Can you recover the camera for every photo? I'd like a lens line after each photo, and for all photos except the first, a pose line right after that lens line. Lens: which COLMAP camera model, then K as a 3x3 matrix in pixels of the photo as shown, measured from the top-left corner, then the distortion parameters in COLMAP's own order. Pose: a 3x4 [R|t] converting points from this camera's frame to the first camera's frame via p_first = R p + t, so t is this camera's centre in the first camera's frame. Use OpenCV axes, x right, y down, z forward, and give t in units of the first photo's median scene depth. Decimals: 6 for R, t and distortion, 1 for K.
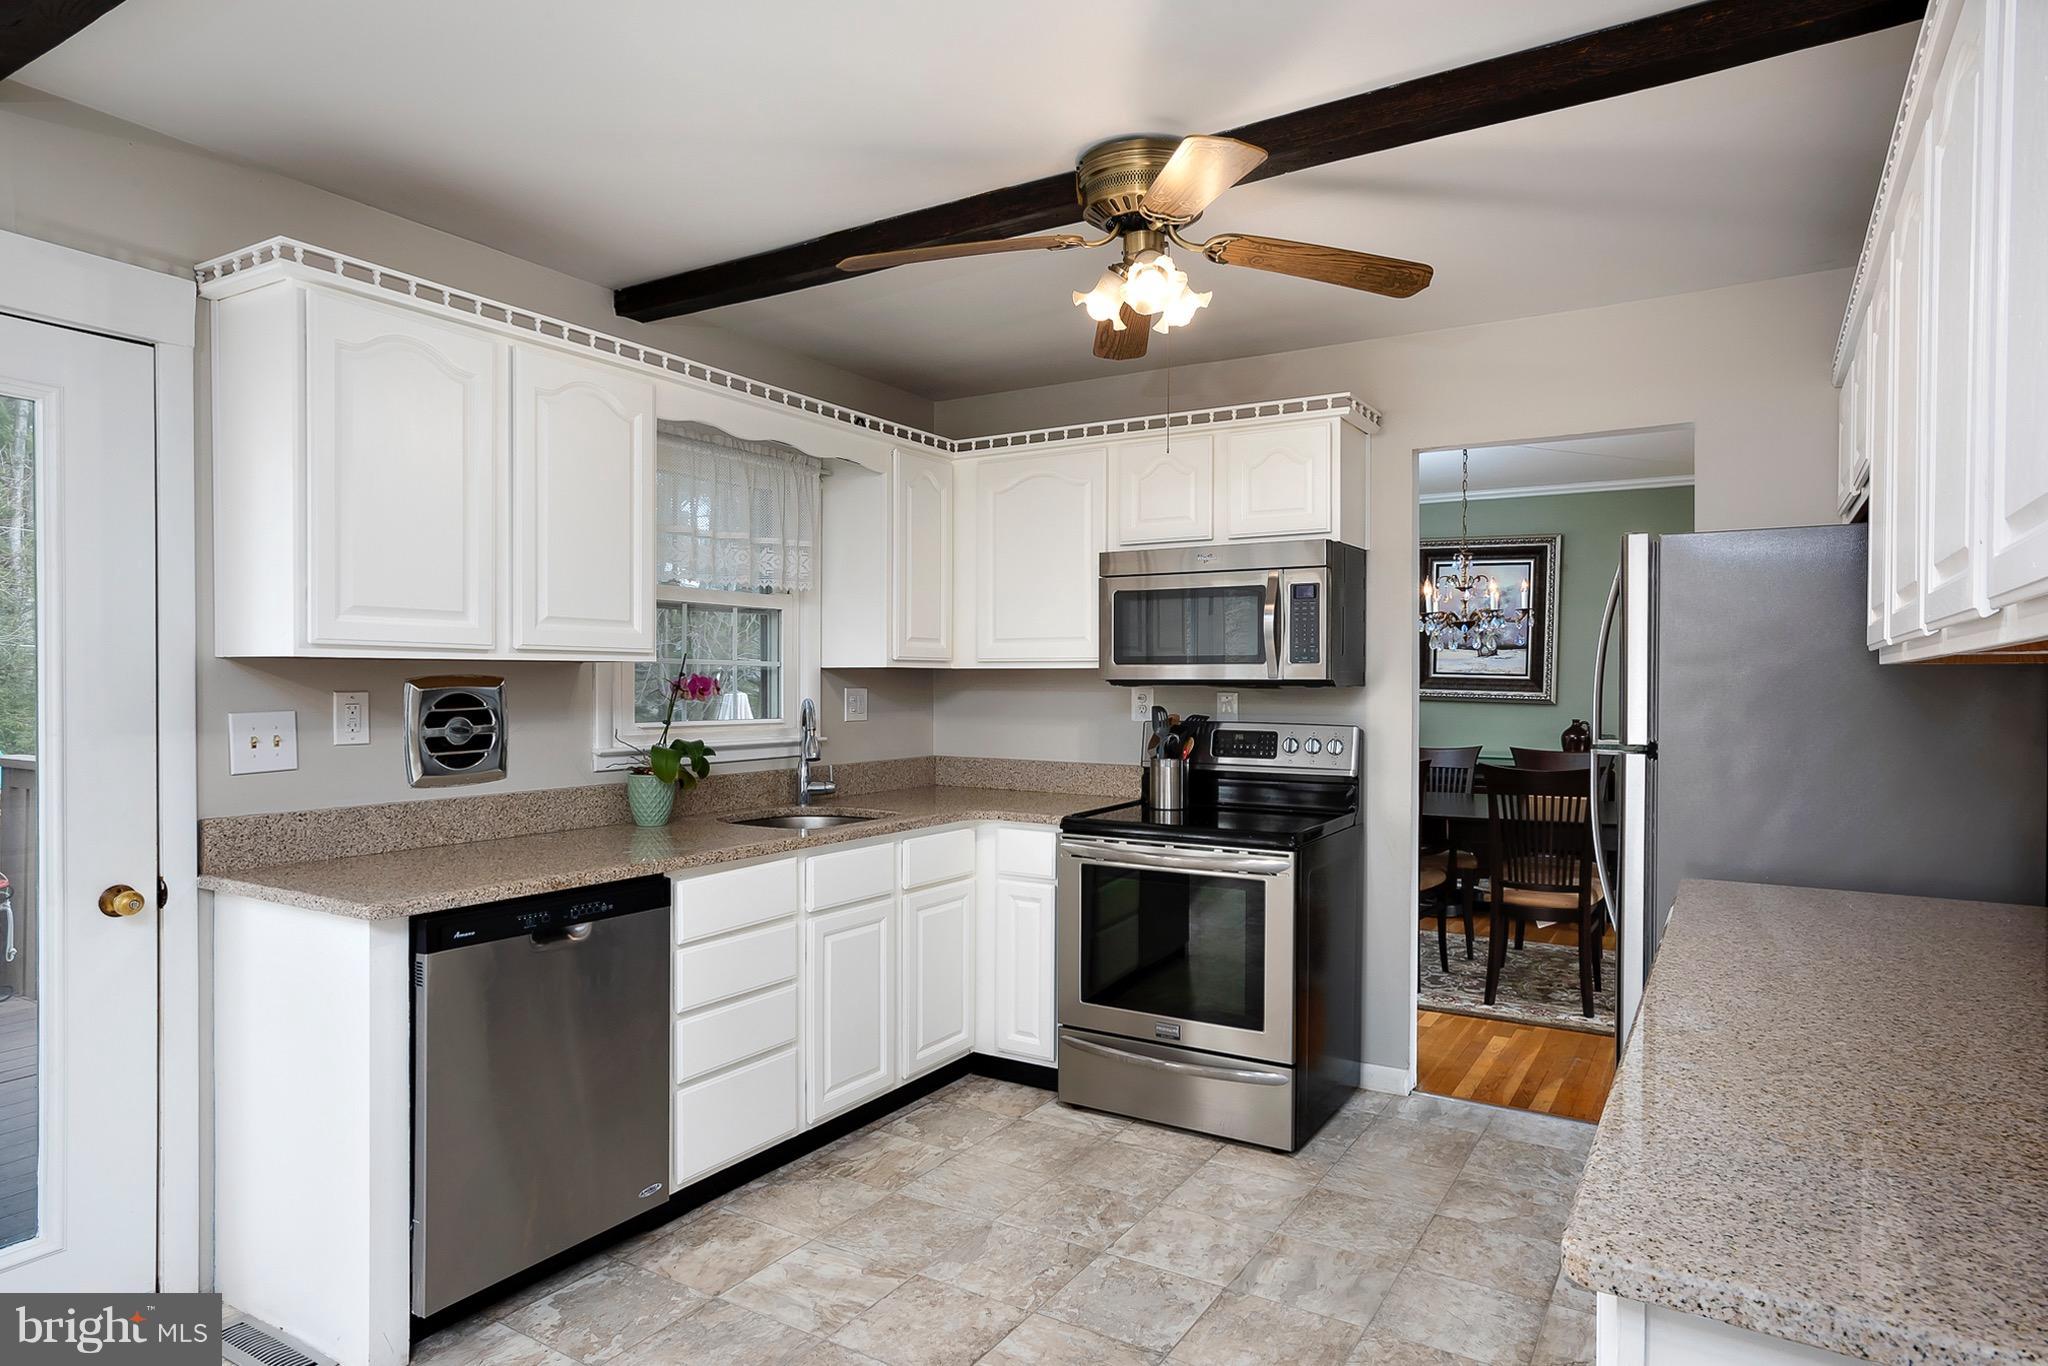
lens RADIAL K [[1185.6, 0, 1035.2], [0, 1185.6, 690.1], [0, 0, 1]] dist [-0.002162, 0.000797]
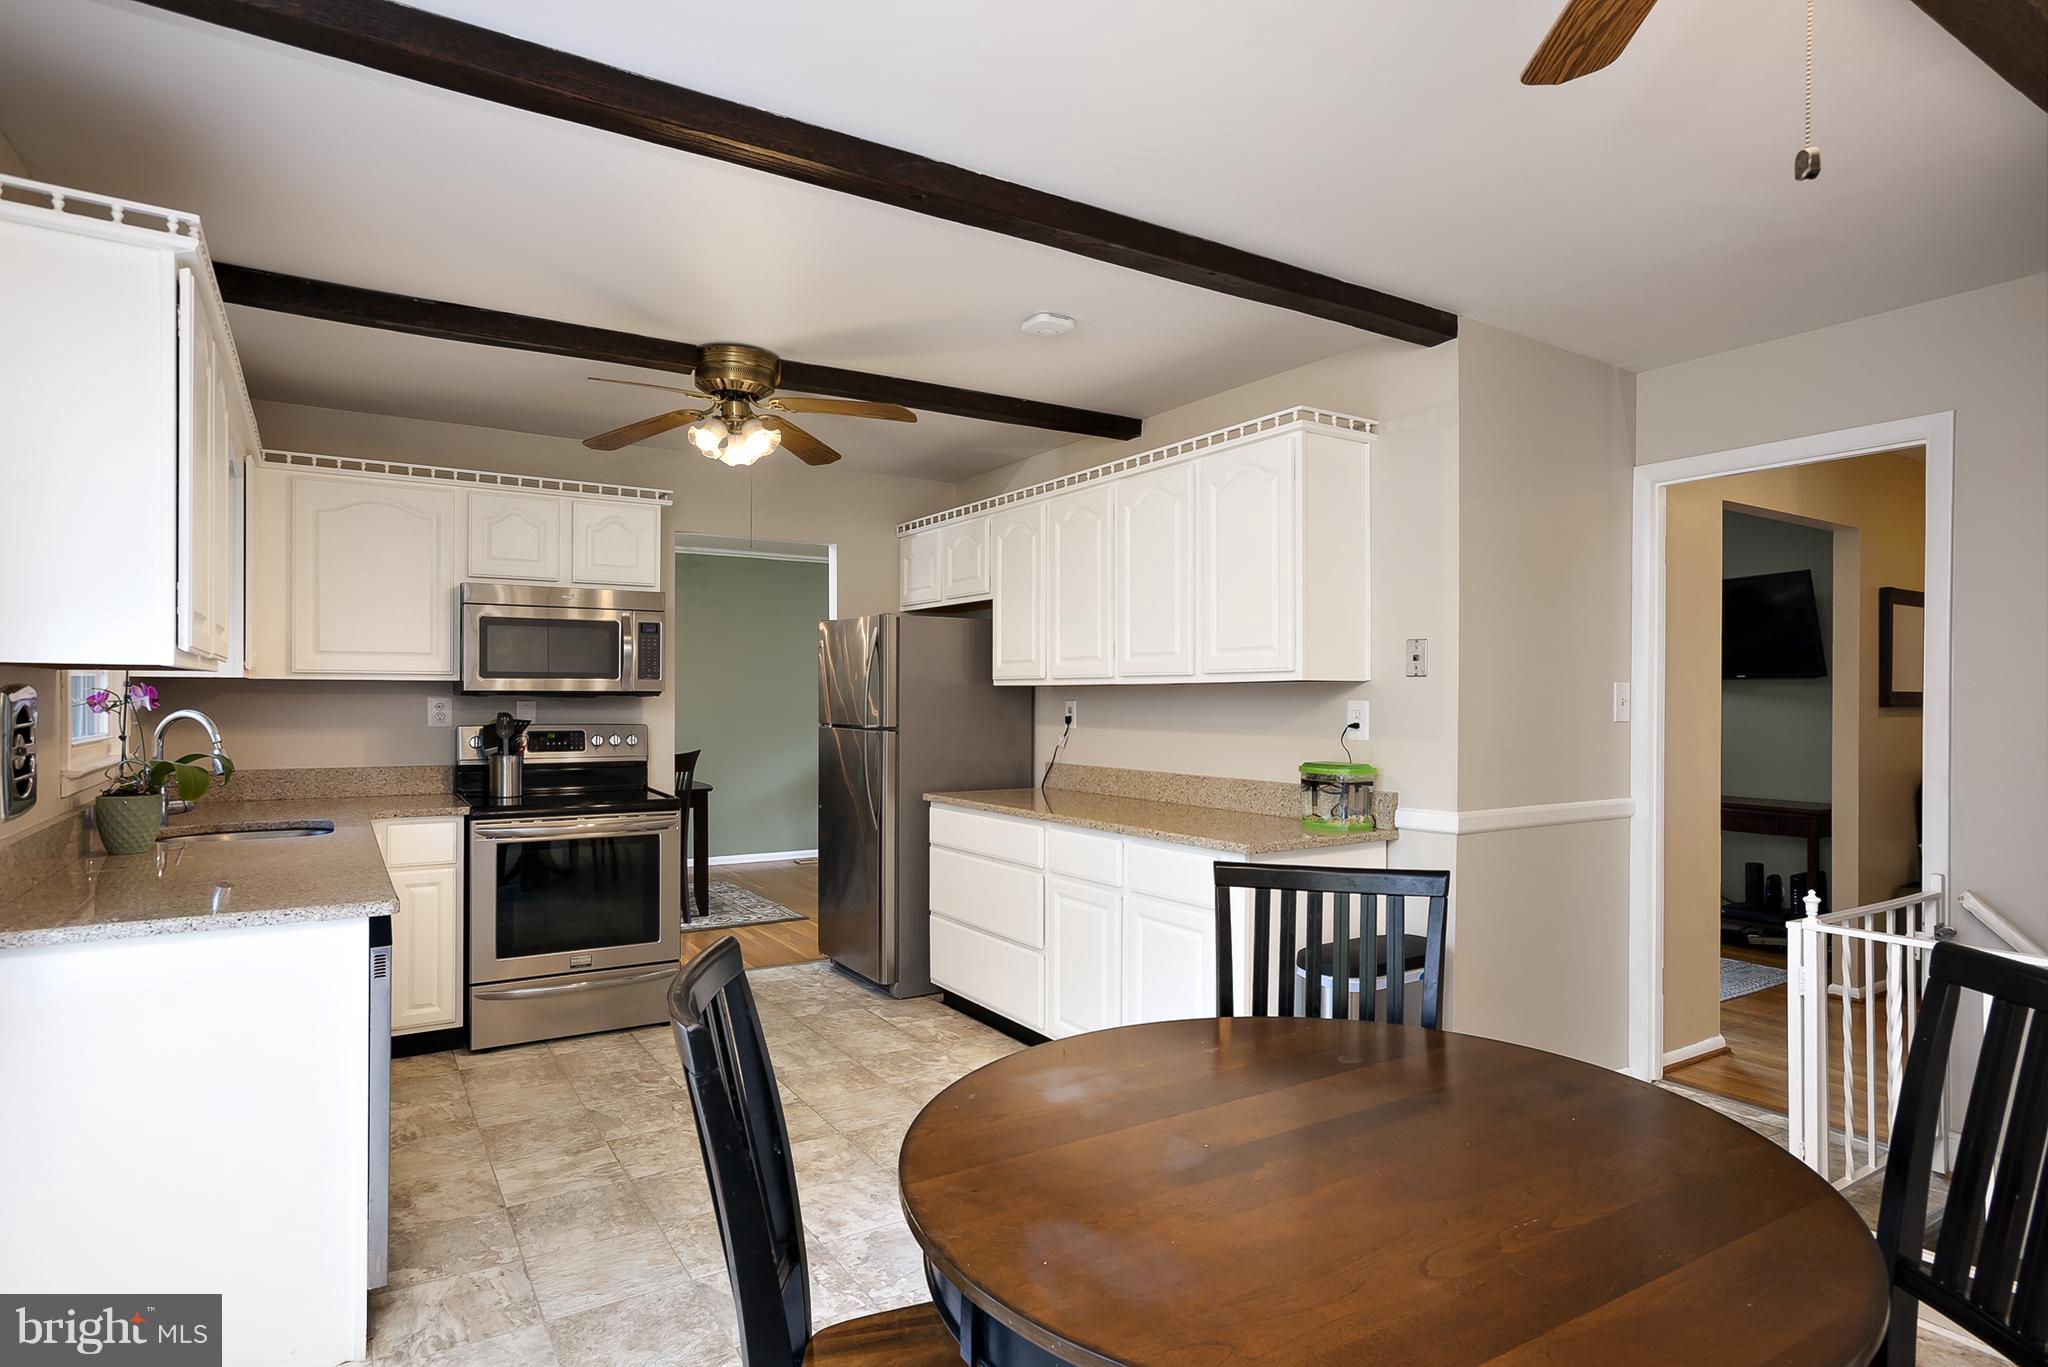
lens RADIAL K [[1120.3, 0, 1024.0], [0, 1120.3, 683.5], [0, 0, 1]] dist [0.016057, 0.000838]
pose [[0.448396, 0.007530, 0.893803, -0.797906], [0.003824, 0.999939, -0.010342, -0.002486], [-0.893827, 0.008055, 0.448340, 0.012365]]
